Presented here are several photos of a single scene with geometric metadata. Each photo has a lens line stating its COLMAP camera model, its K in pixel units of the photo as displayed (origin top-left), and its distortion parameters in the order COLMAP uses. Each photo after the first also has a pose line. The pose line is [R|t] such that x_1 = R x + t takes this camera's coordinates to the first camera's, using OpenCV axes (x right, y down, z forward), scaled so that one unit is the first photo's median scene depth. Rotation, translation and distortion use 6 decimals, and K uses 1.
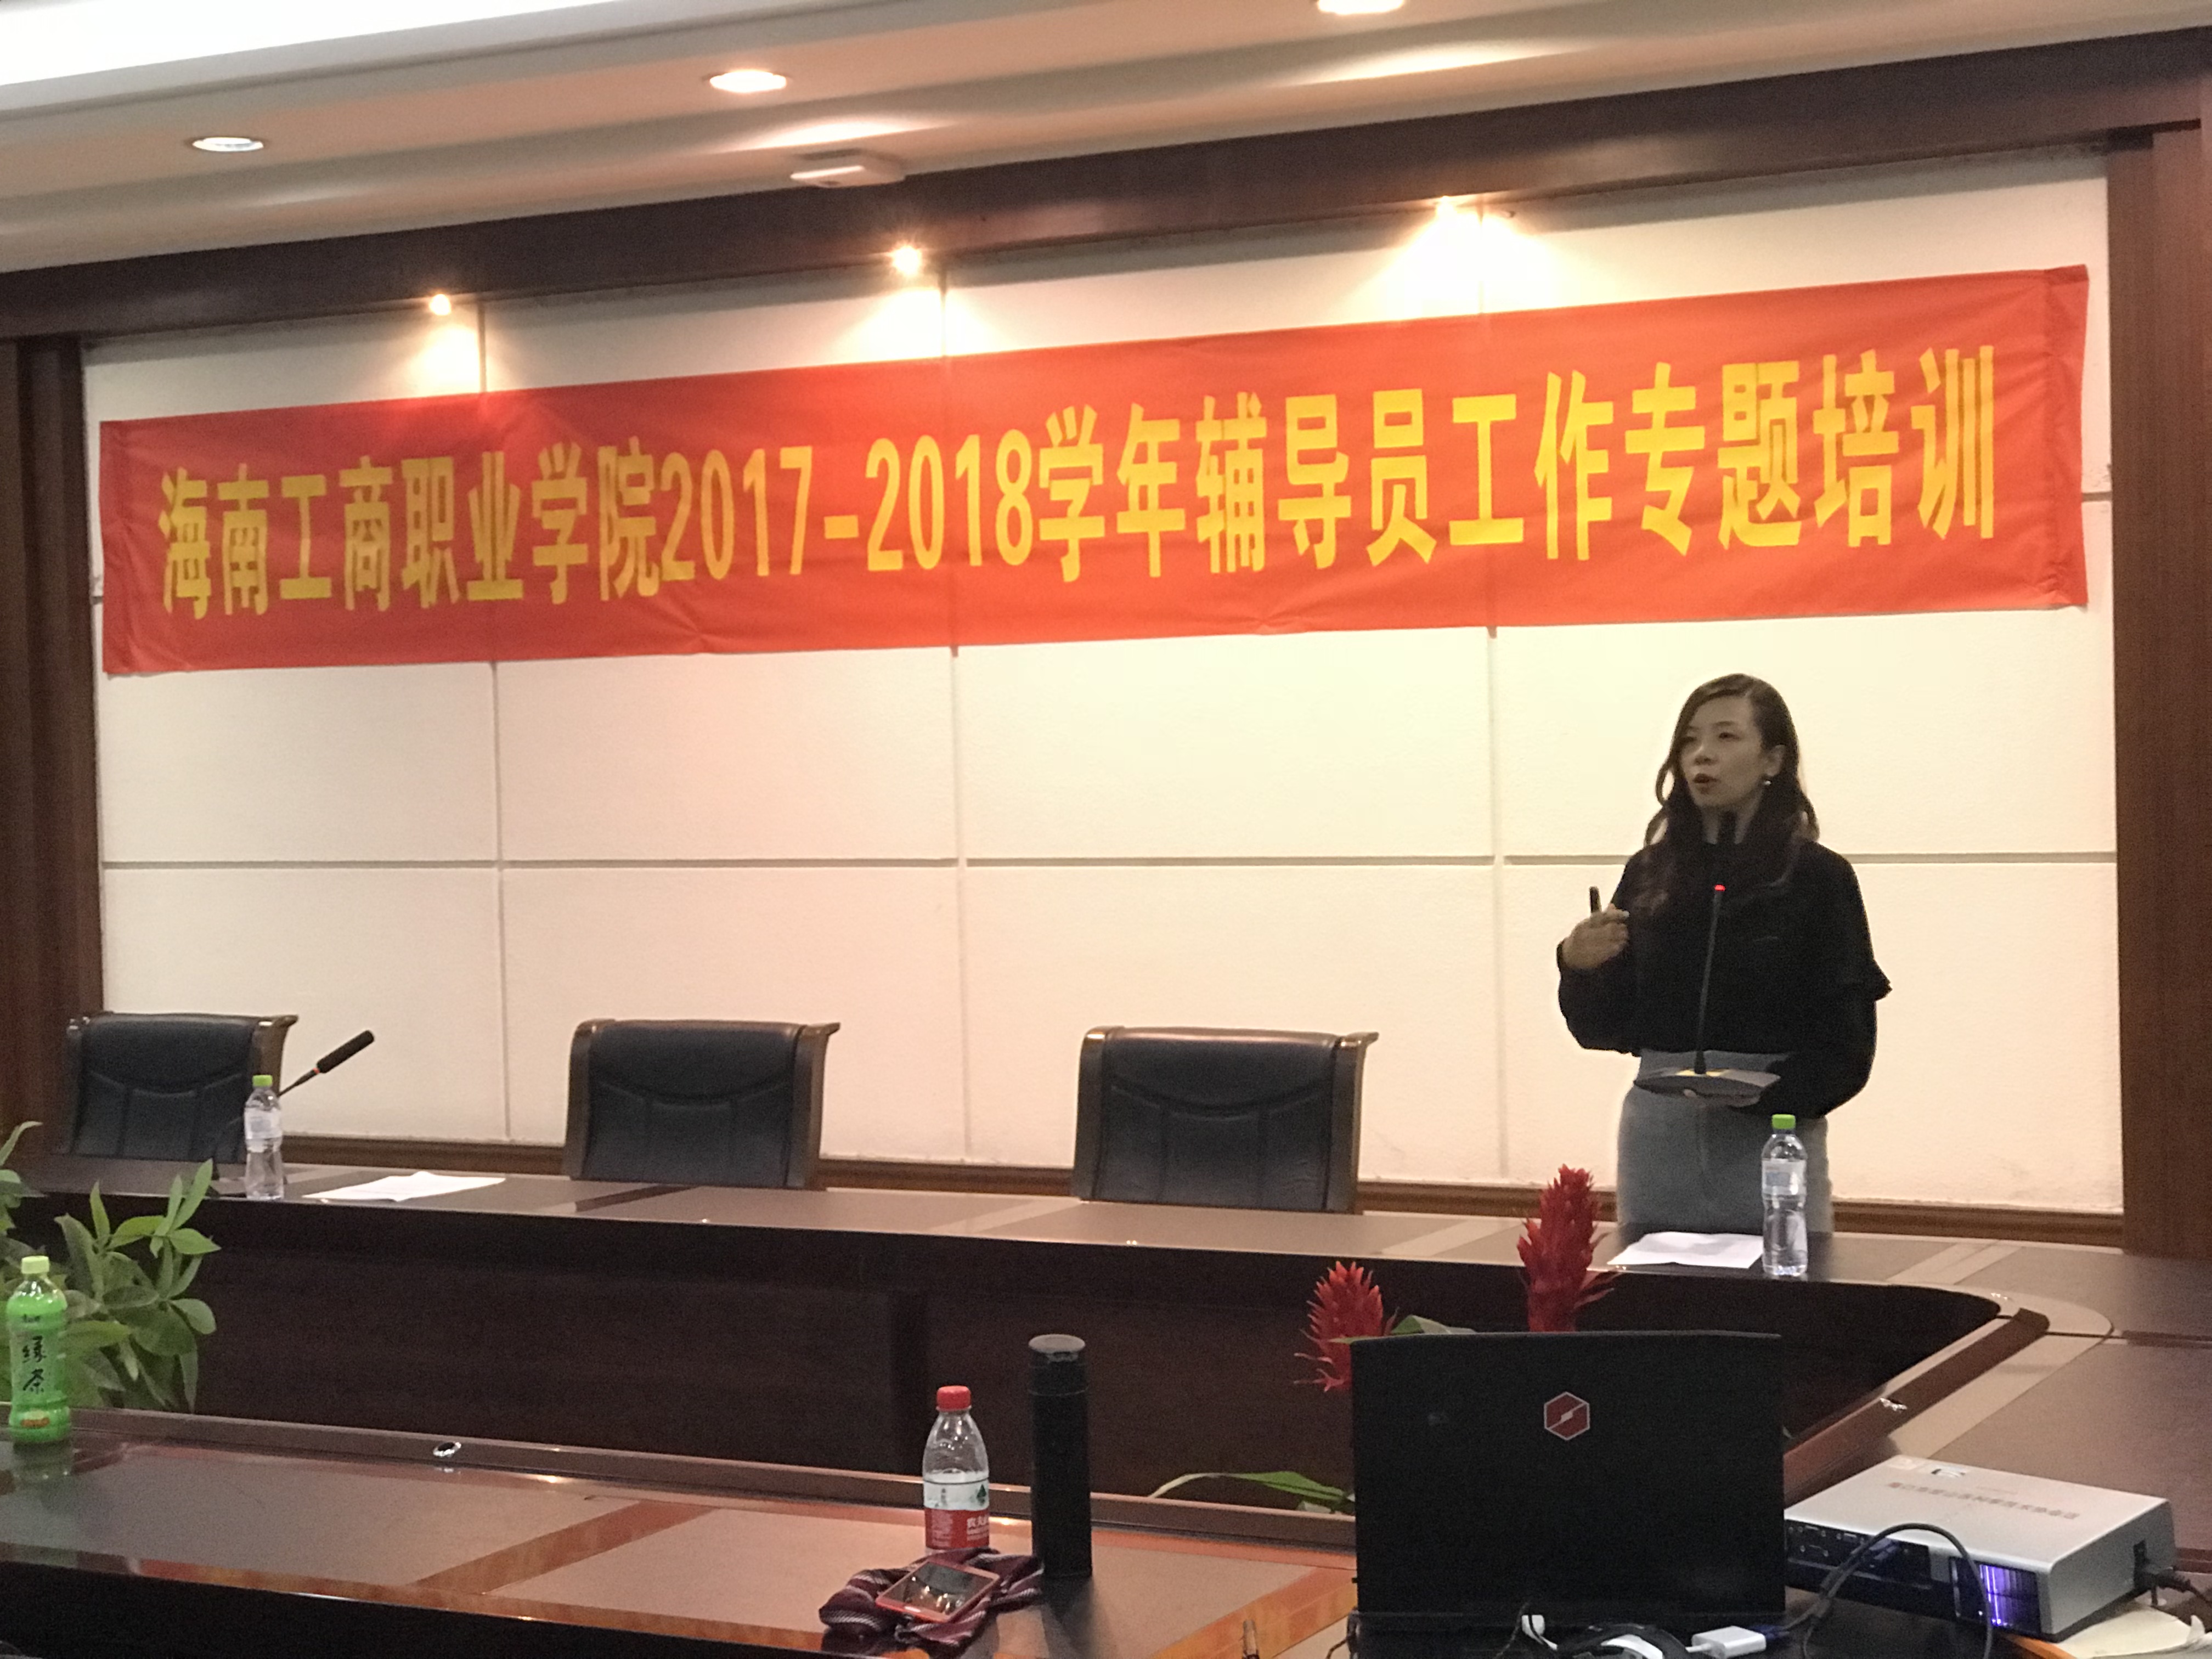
lens RADIAL K [[3724.5, 0, 1106.0], [0, 3724.5, 829.5], [0, 0, 1]] dist [-0.100893, 1.480834]
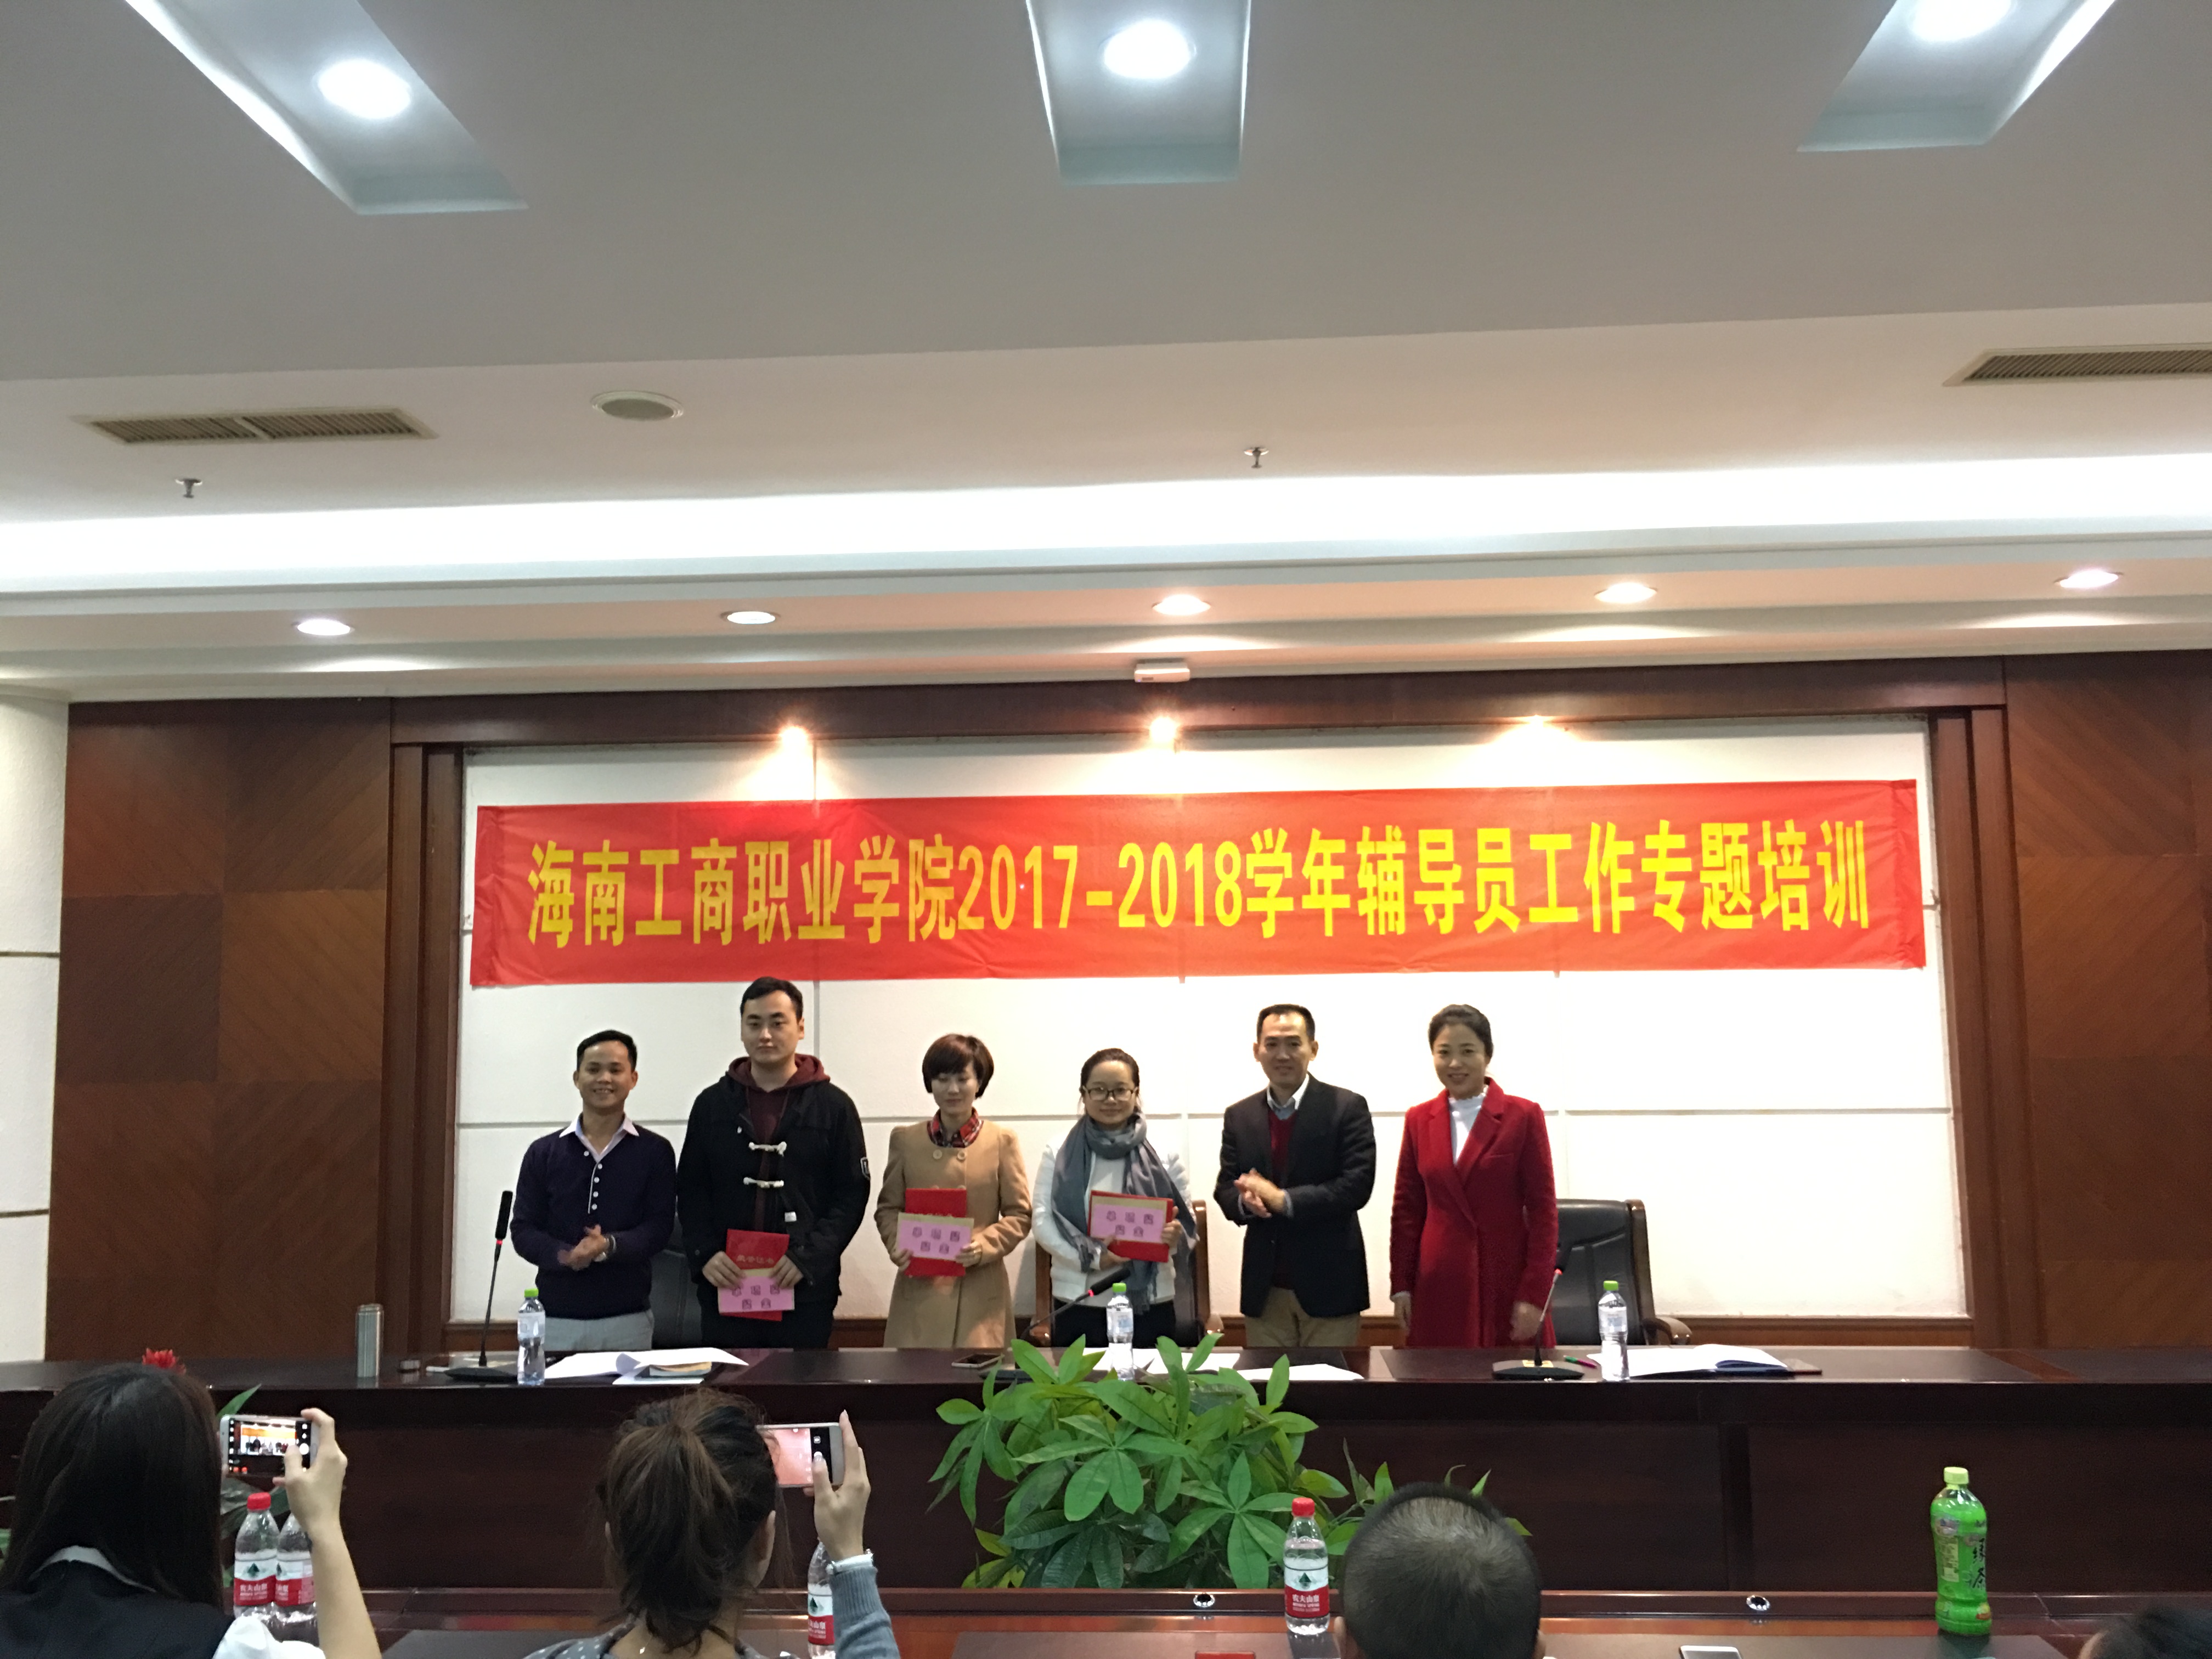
lens RADIAL K [[1920.1, 0, 1097.5], [0, 1920.1, 822.0], [0, 0, 1]] dist [0.066502, -0.060016]
pose [[0.903263, 0.058651, 0.425060, -0.418547], [0.003322, 0.989628, -0.143612, 0.002352], [-0.429075, 0.131132, 0.893700, 0.283384]]
